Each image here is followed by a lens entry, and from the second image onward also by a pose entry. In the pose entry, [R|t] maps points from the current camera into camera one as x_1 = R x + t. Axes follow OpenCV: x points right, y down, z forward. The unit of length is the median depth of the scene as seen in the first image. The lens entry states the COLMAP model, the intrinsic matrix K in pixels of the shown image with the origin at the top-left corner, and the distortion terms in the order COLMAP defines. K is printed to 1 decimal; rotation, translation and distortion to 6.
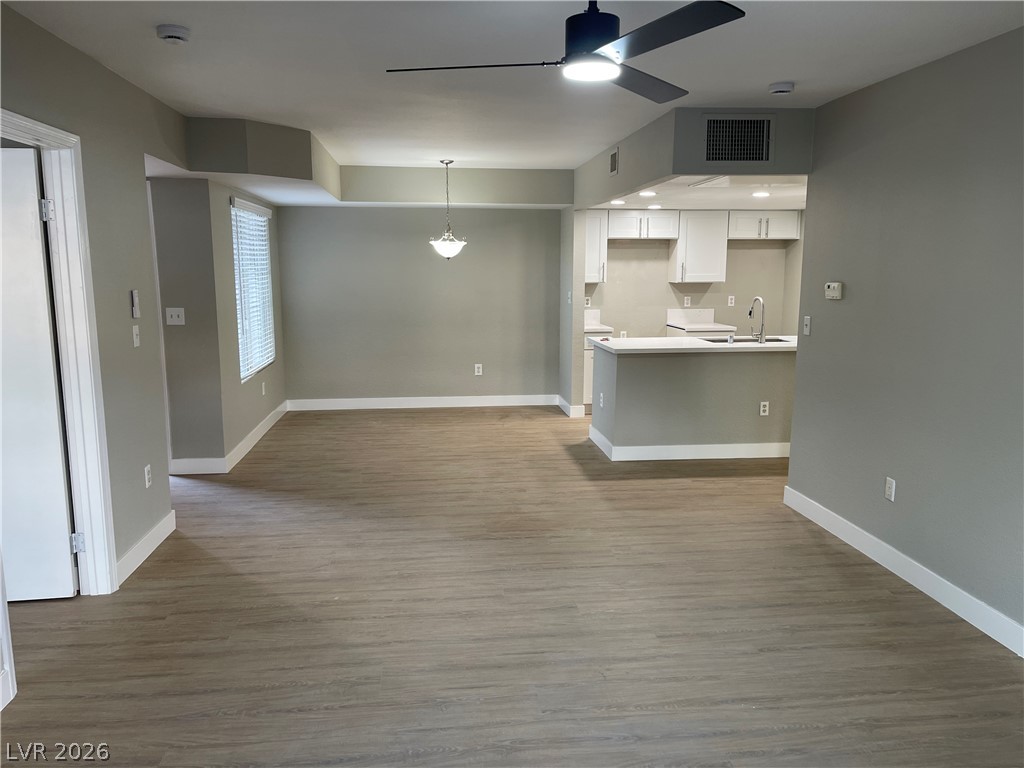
lens RADIAL K [[758.2, 0, 509.2], [0, 758.2, 383.8], [0, 0, 1]] dist [-0.002901, -0.011325]
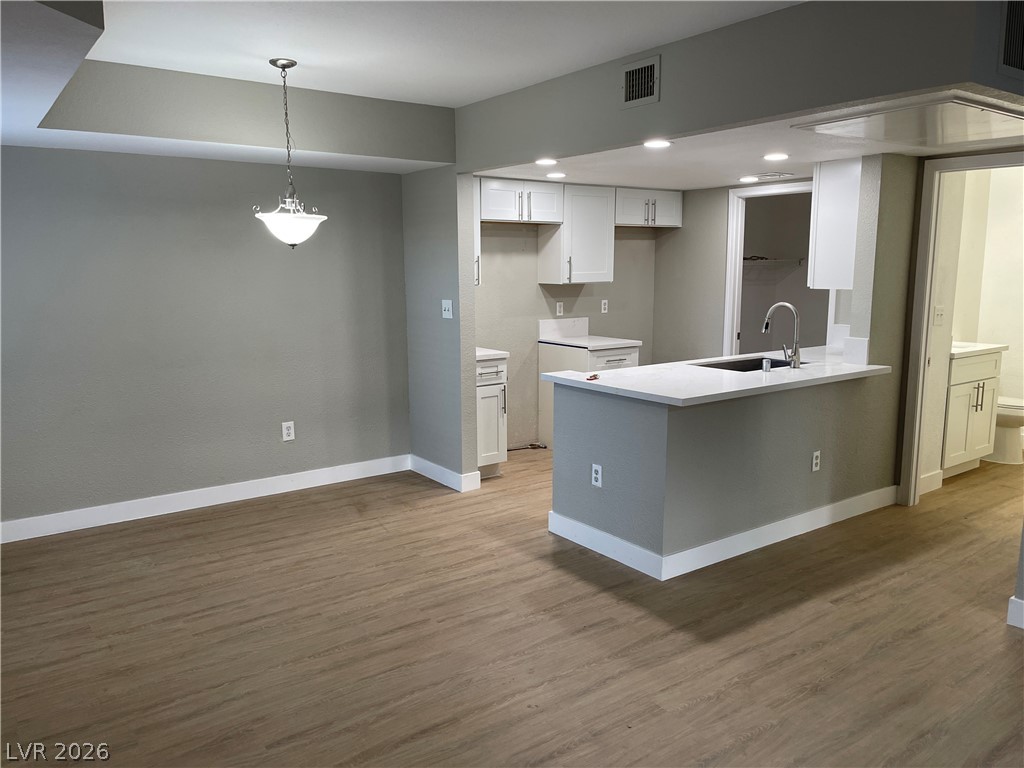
lens RADIAL K [[758.2, 0, 513.6], [0, 758.2, 383.9], [0, 0, 1]] dist [-0.002901, -0.011325]
pose [[0.869142, -0.079759, 0.488089, -0.187088], [0.079535, 0.996606, 0.021228, -0.057934], [-0.488125, 0.020370, 0.872536, 0.396066]]
